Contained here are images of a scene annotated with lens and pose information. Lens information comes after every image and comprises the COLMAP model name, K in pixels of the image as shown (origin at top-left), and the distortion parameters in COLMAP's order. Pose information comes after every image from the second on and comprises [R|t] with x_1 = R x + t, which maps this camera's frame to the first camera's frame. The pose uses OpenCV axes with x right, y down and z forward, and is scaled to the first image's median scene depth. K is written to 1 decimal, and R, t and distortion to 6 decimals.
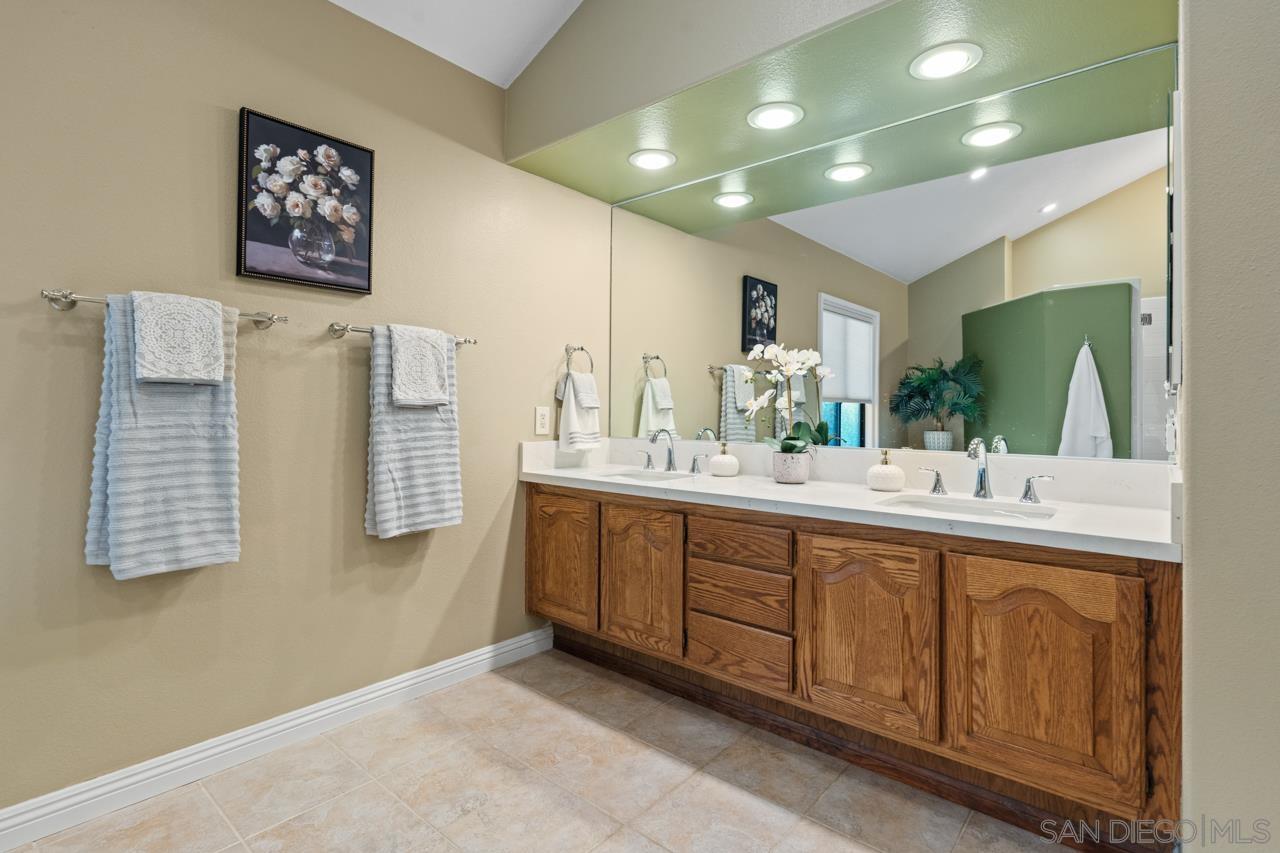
lens RADIAL K [[608.3, 0, 654.4], [0, 608.3, 406.0], [0, 0, 1]] dist [-0.005004, -0.000612]
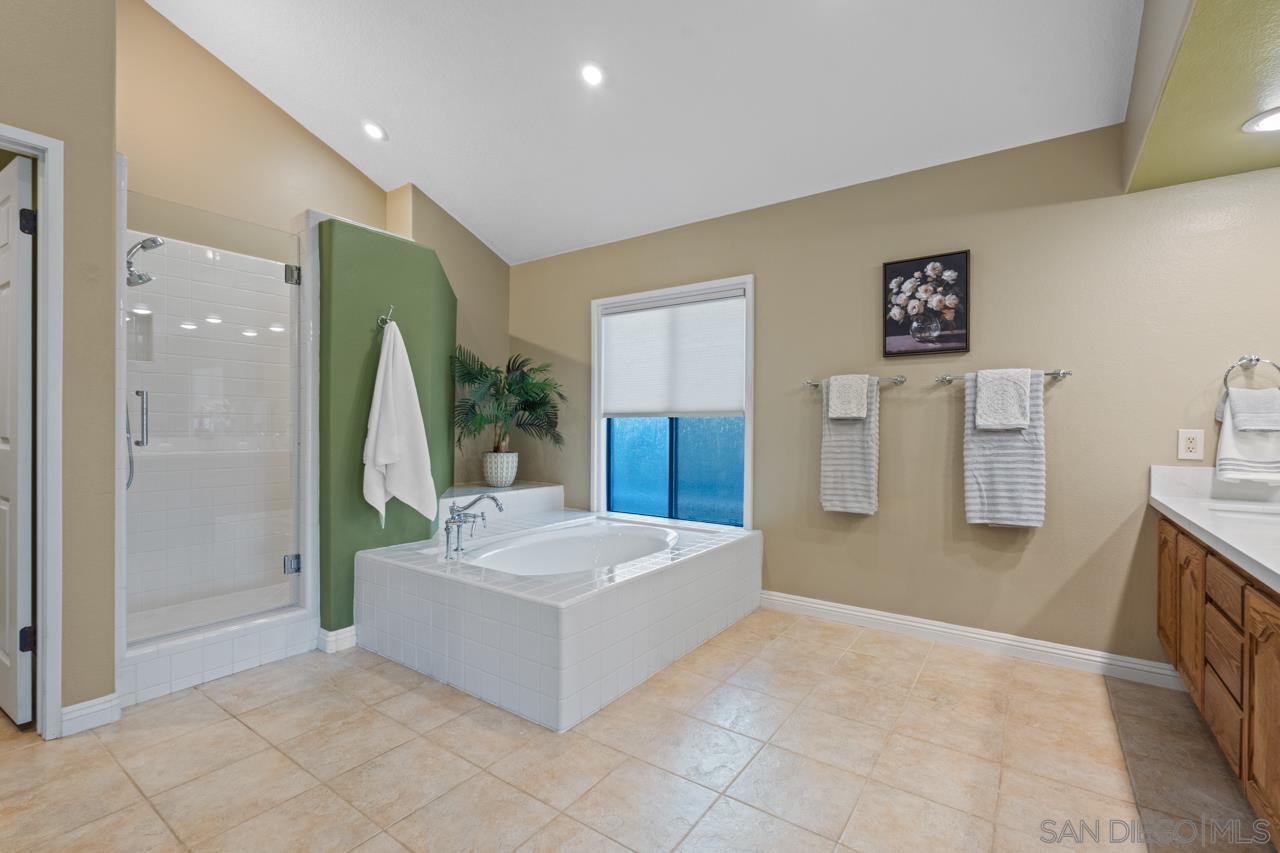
lens RADIAL K [[573.4, 0, 638.5], [0, 573.4, 430.0], [0, 0, 1]] dist [-0.011546, 0.000101]
pose [[0.078719, -0.002500, -0.996894, 0.841079], [0.006033, 0.999980, -0.002031, -0.001729], [0.996879, -0.005855, 0.078733, 0.129467]]
